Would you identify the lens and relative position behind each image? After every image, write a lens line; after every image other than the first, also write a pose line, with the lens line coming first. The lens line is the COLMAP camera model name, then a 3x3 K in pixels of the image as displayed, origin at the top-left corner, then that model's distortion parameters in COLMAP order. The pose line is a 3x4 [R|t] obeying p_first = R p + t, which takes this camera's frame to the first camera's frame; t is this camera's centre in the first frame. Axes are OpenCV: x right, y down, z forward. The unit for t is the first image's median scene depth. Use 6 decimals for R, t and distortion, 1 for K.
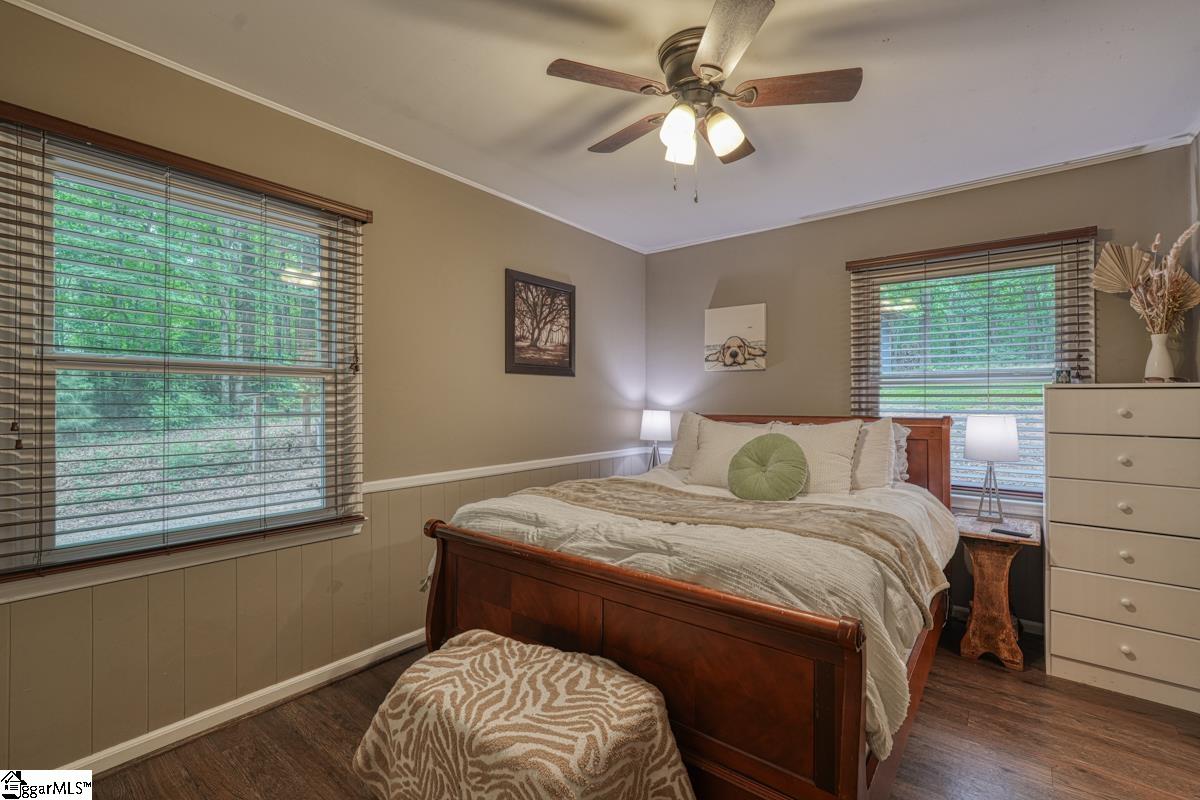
lens RADIAL K [[525.8, 0, 599.8], [0, 525.8, 397.3], [0, 0, 1]] dist [-0.013324, 0.006608]
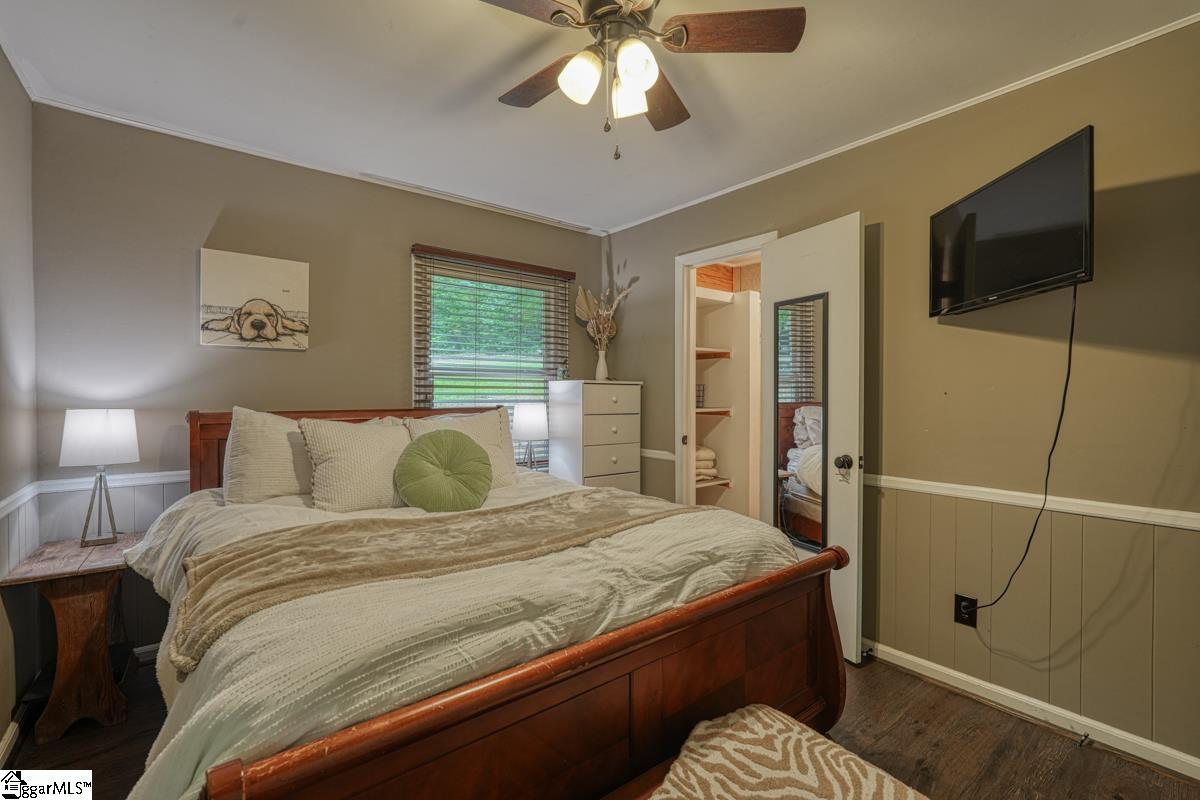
lens RADIAL K [[525.8, 0, 598.2], [0, 525.8, 398.3], [0, 0, 1]] dist [-0.013324, 0.006608]
pose [[0.230223, -0.010878, 0.973077, -0.512119], [-0.007648, 0.999886, 0.012987, 0.005376], [-0.973108, -0.010432, 0.230113, 0.646517]]
